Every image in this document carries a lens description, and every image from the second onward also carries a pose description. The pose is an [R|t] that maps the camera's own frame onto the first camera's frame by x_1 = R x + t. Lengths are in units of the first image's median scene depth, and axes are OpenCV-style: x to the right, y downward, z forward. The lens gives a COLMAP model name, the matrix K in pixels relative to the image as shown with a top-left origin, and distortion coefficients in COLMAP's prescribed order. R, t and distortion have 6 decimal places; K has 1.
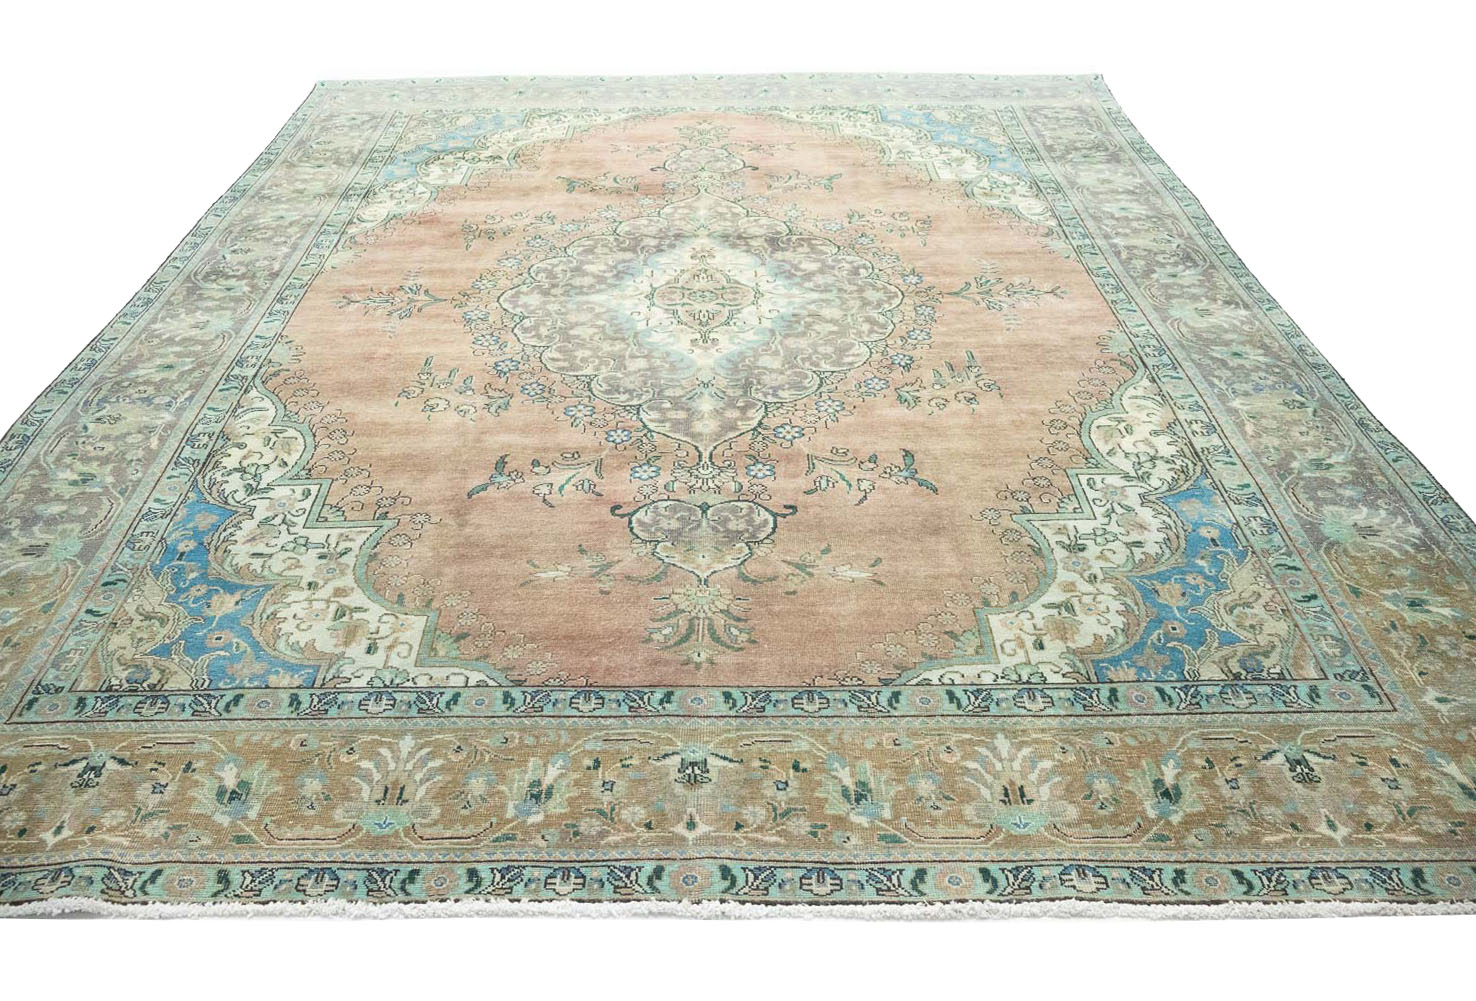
lens RADIAL K [[1208.8, 0, 725.1], [0, 1208.8, 500.1], [0, 0, 1]] dist [0.000410, -0.002755]
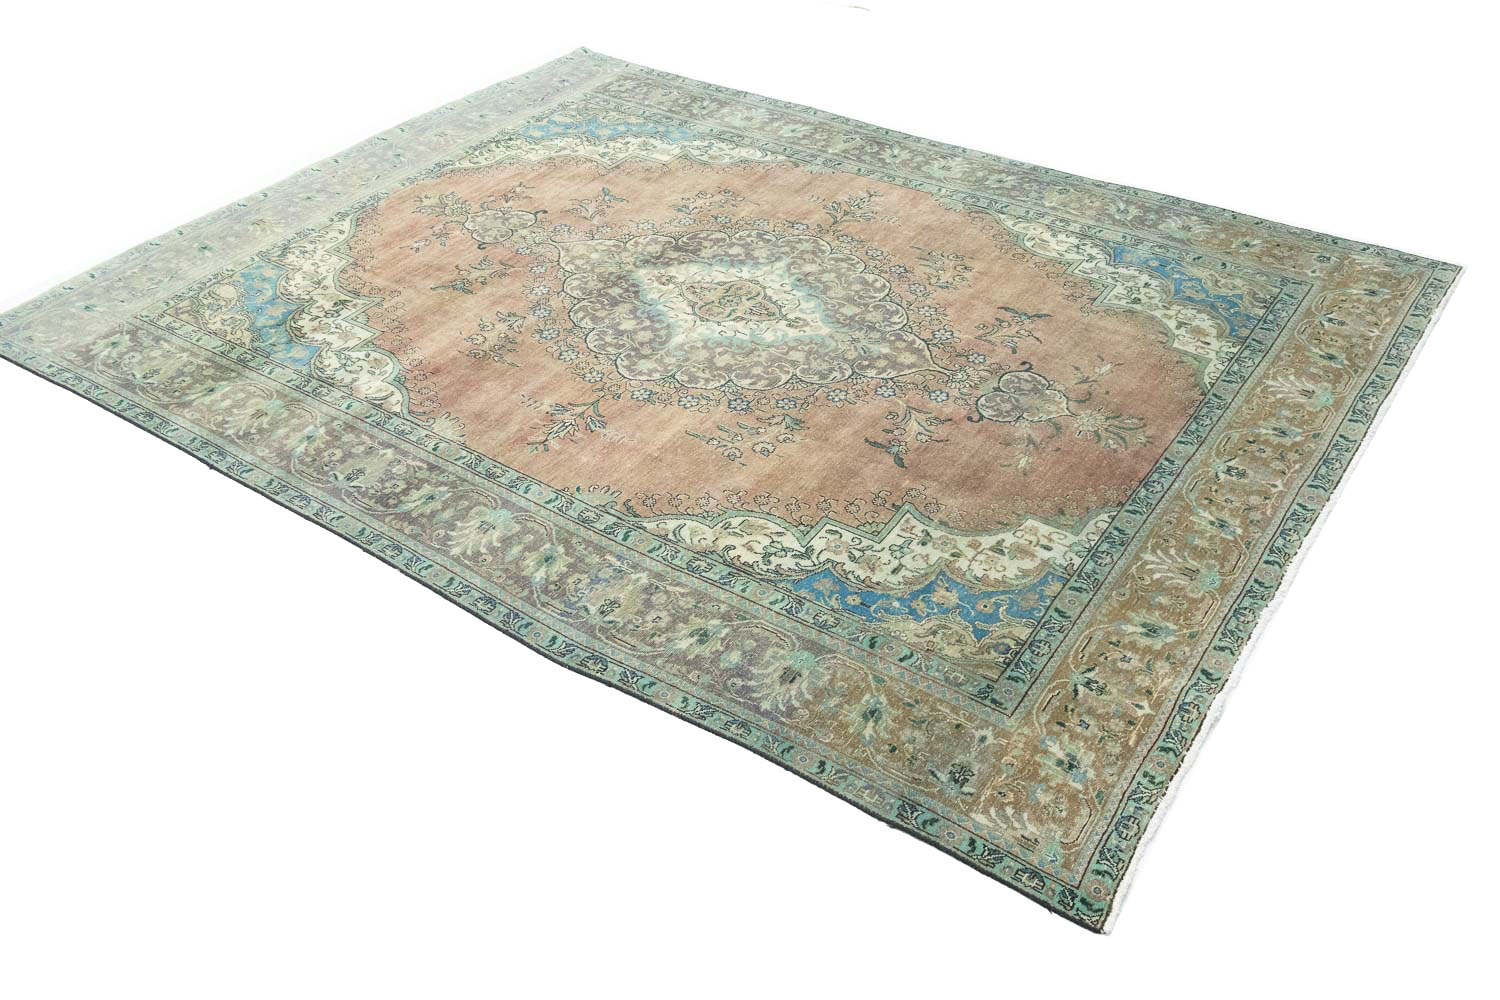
lens RADIAL K [[1235.2, 0, 734.6], [0, 1235.2, 504.9], [0, 0, 1]] dist [0.000271, 0.002729]
pose [[0.588949, -0.522244, 0.616766, -1.149800], [0.486280, 0.838551, 0.245692, -0.383115], [-0.645501, 0.155221, 0.747821, 0.101843]]
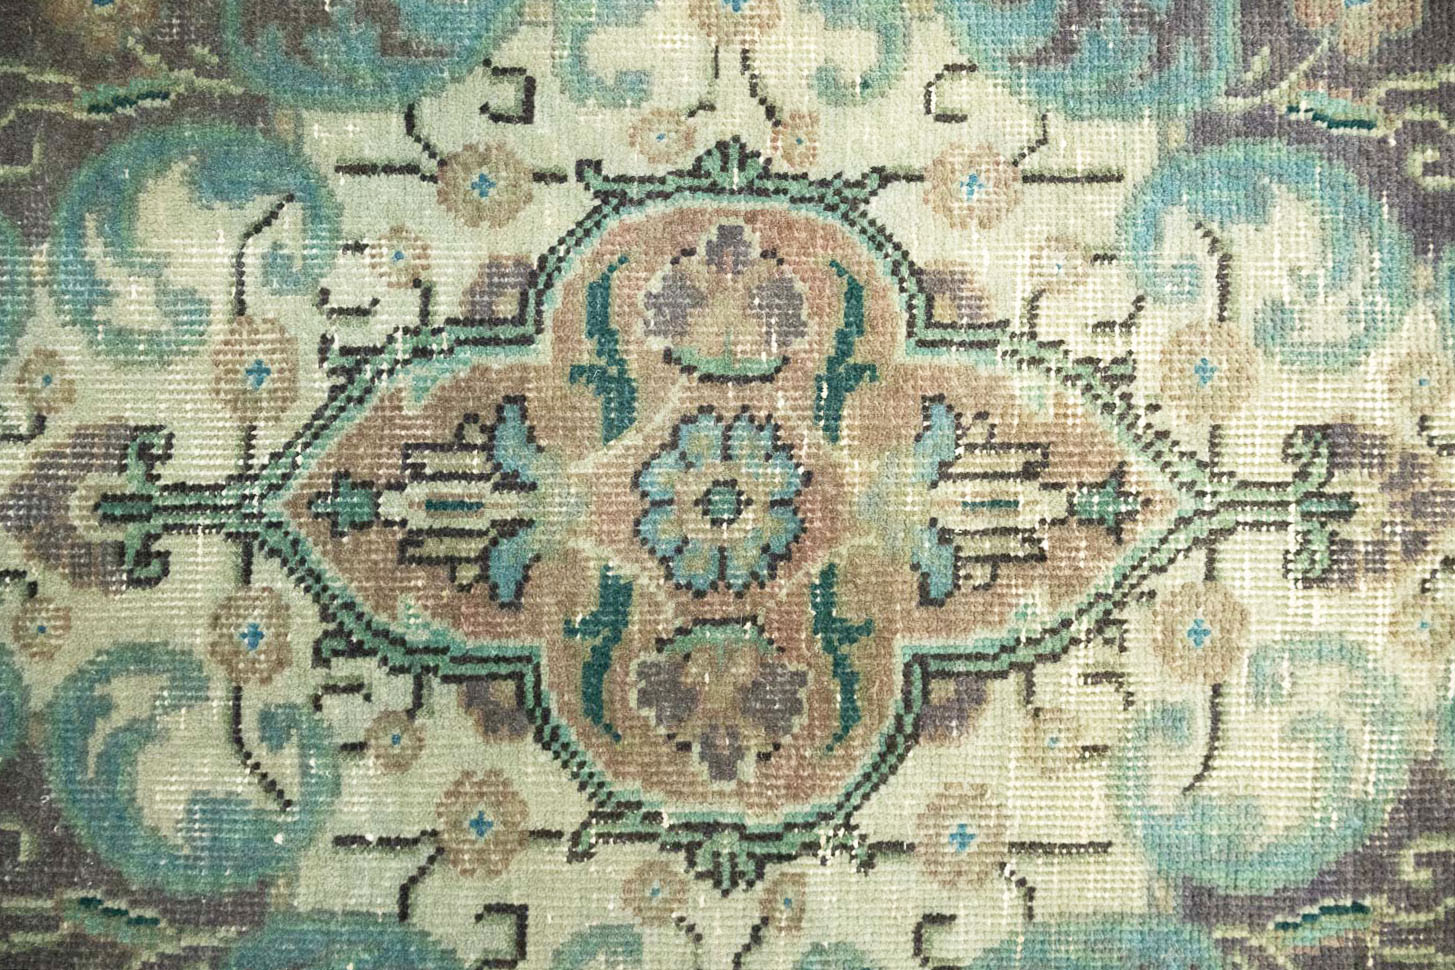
lens RADIAL K [[1198.1, 0, 712.6], [0, 1198.1, 489.8], [0, 0, 1]] dist [0.000271, 0.002729]
pose [[-0.024522, 0.999357, -0.026149, -0.019659], [-0.566976, 0.007641, 0.823699, -0.378004], [0.823369, 0.035025, 0.566424, 1.151007]]
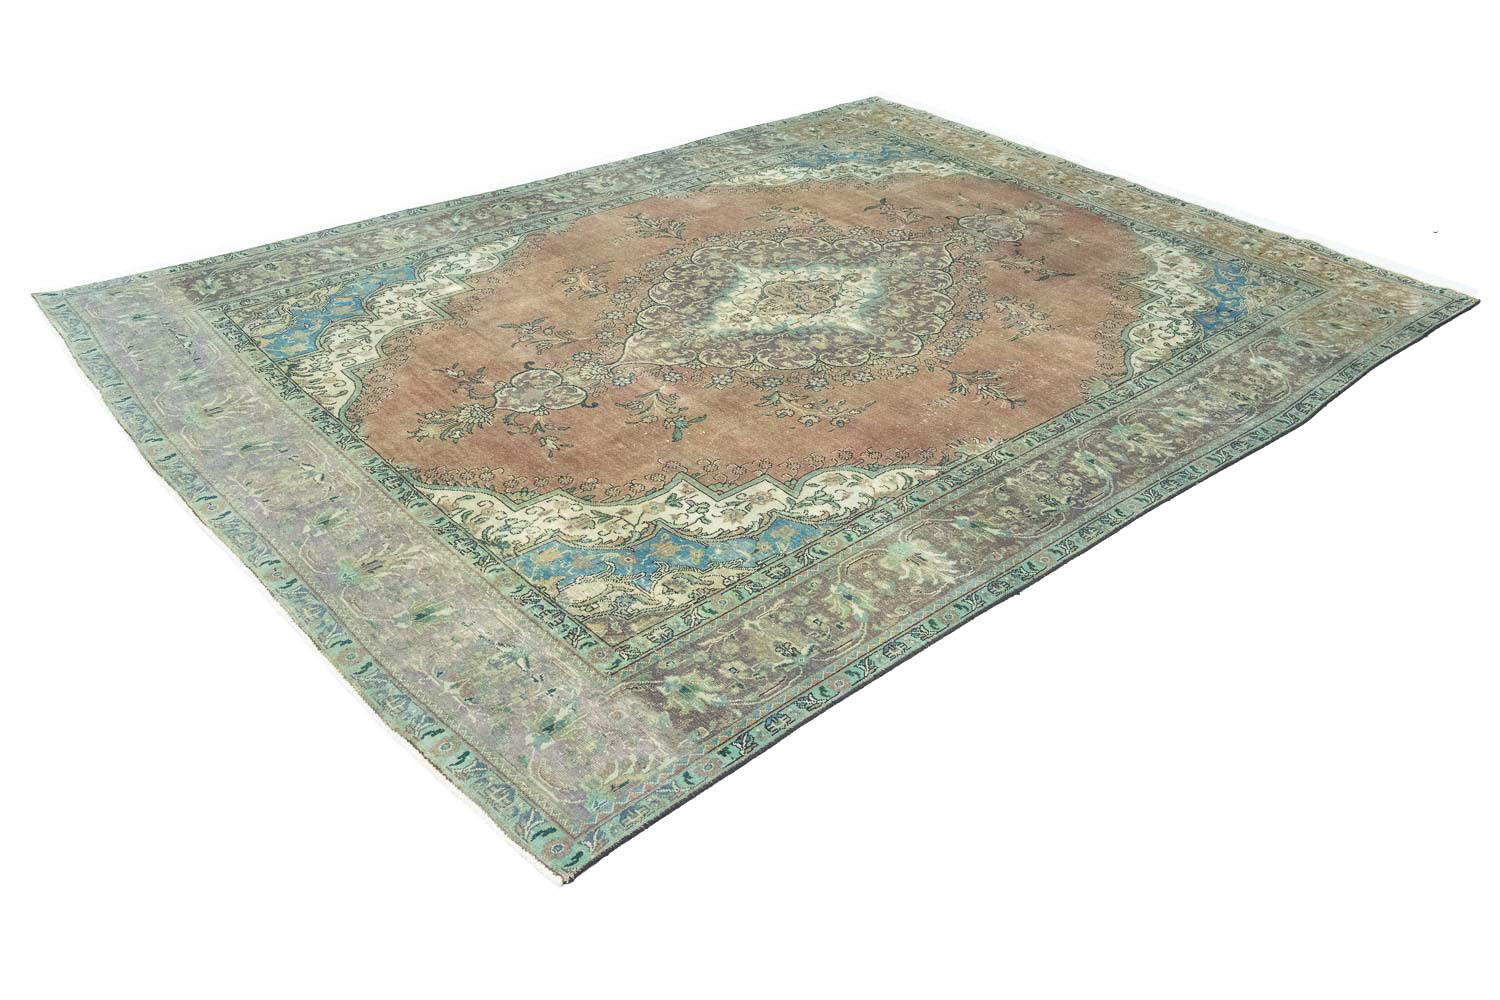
lens RADIAL K [[1235.2, 0, 734.6], [0, 1235.2, 504.9], [0, 0, 1]] dist [0.000271, 0.002729]
pose [[-0.636358, -0.446093, 0.629325, -1.152422], [0.428934, 0.473447, 0.769327, -1.410922], [-0.641143, 0.759506, -0.109937, 1.722526]]
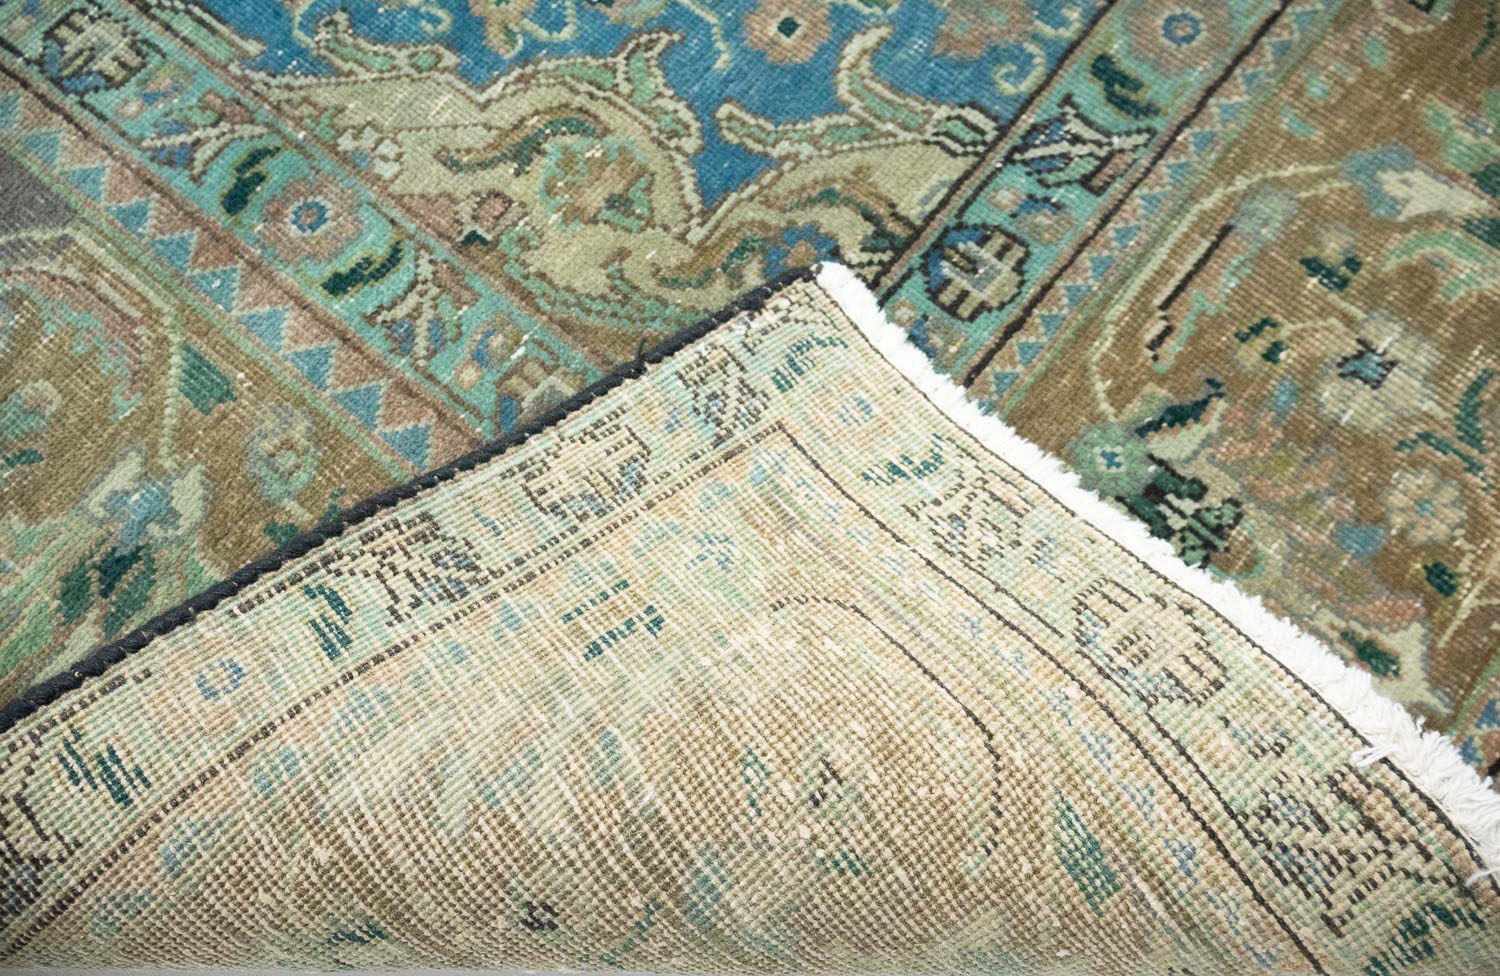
lens RADIAL K [[1209.2, 0, 750.0], [0, 1209.2, 488.0], [0, 0, 1]] dist [0.012174, -0.014161]
pose [[0.651007, -0.727308, 0.217287, -0.479441], [0.462192, 0.606877, 0.646591, -0.014953], [-0.602137, -0.320506, 0.731237, 0.616851]]
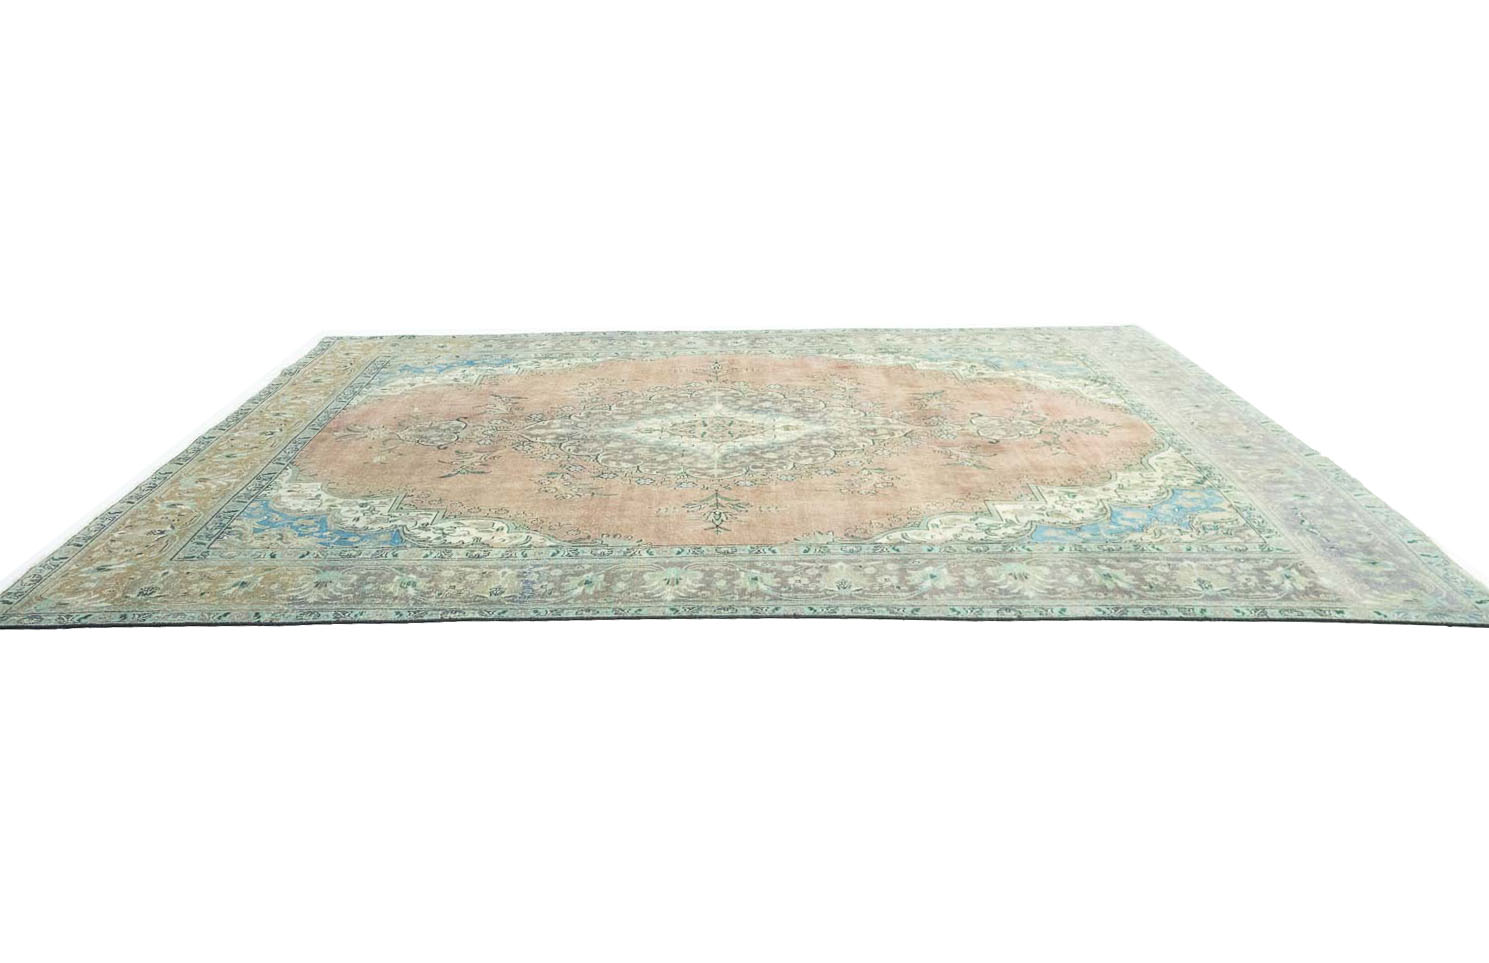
lens RADIAL K [[1252.2, 0, 726.9], [0, 1252.2, 481.7], [0, 0, 1]] dist [-0.000658, -0.005530]
pose [[-0.014464, 0.356865, -0.934044, 1.702843], [-0.564171, 0.768331, 0.302289, -0.712106], [0.825531, 0.531333, 0.190219, 0.972740]]
